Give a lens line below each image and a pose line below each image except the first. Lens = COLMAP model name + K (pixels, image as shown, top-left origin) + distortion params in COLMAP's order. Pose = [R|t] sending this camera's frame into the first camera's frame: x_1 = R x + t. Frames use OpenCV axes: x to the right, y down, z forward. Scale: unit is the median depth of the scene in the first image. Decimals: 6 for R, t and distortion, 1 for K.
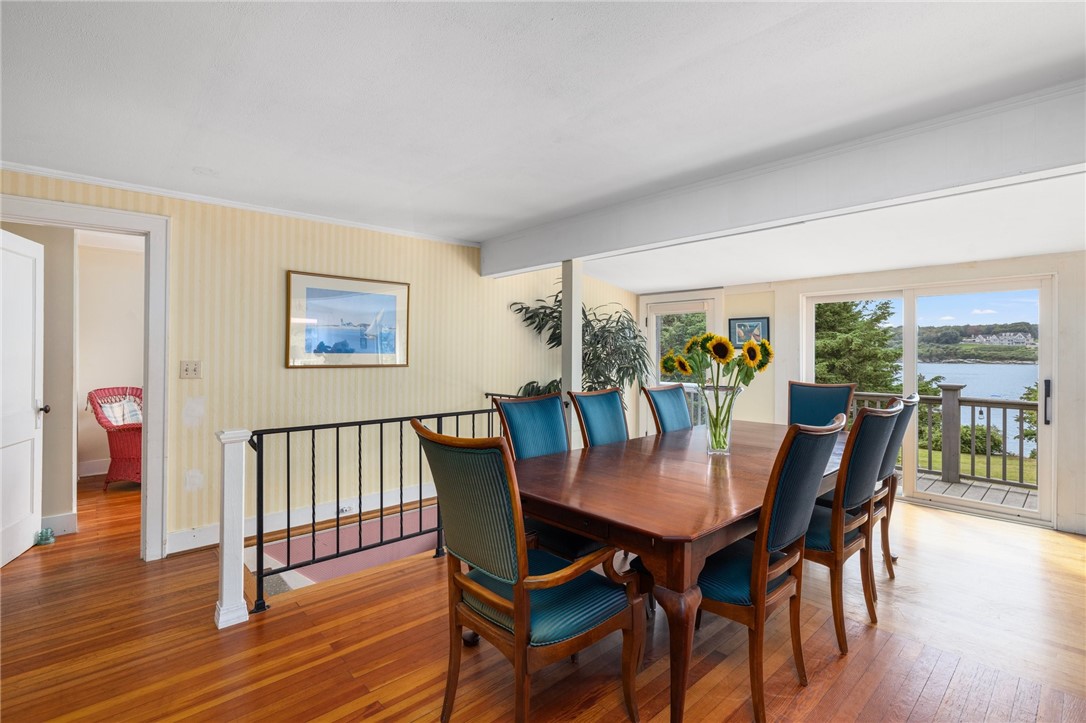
lens RADIAL K [[511.1, 0, 541.8], [0, 511.1, 352.2], [0, 0, 1]] dist [-0.017171, 0.000481]
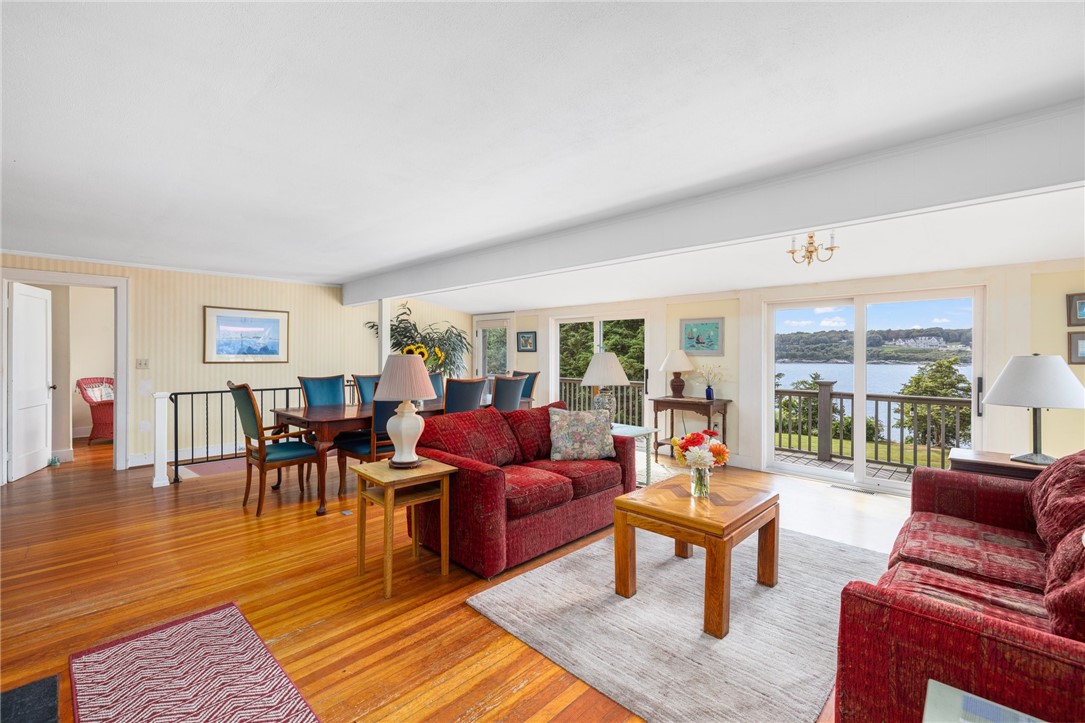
lens RADIAL K [[470.1, 0, 547.8], [0, 470.1, 359.0], [0, 0, 1]] dist [-0.015279, -0.000573]
pose [[0.996742, -0.001503, 0.080640, 0.497979], [0.000728, 0.999953, 0.009642, 0.002867], [-0.080651, -0.009552, 0.996697, -0.619566]]
